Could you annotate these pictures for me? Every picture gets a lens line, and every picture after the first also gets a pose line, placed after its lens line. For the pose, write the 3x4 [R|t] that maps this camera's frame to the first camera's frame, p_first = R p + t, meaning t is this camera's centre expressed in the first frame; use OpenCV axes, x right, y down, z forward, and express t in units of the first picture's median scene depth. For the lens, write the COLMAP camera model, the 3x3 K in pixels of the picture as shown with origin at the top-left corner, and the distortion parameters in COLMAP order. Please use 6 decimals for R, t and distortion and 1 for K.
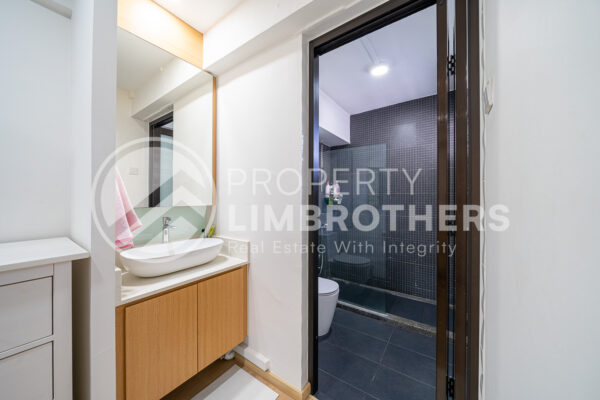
lens RADIAL K [[207.6, 0, 299.4], [0, 207.6, 199.1], [0, 0, 1]] dist [-0.005503, -0.000086]
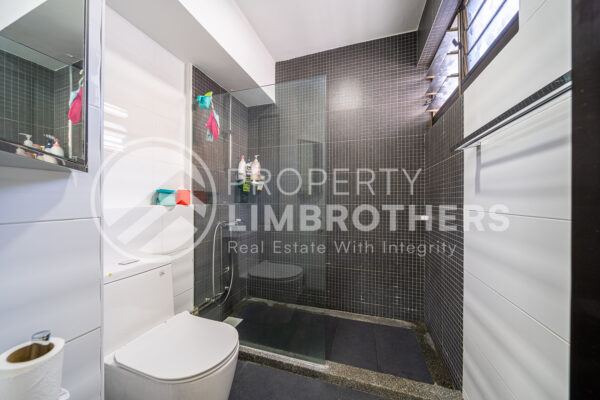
lens RADIAL K [[207.6, 0, 299.2], [0, 207.6, 198.8], [0, 0, 1]] dist [-0.005503, -0.000086]
pose [[0.954883, 0.001562, 0.296978, 0.126694], [-0.000587, 0.999994, -0.003373, 0.062098], [-0.296982, 0.003047, 0.954878, 0.343269]]
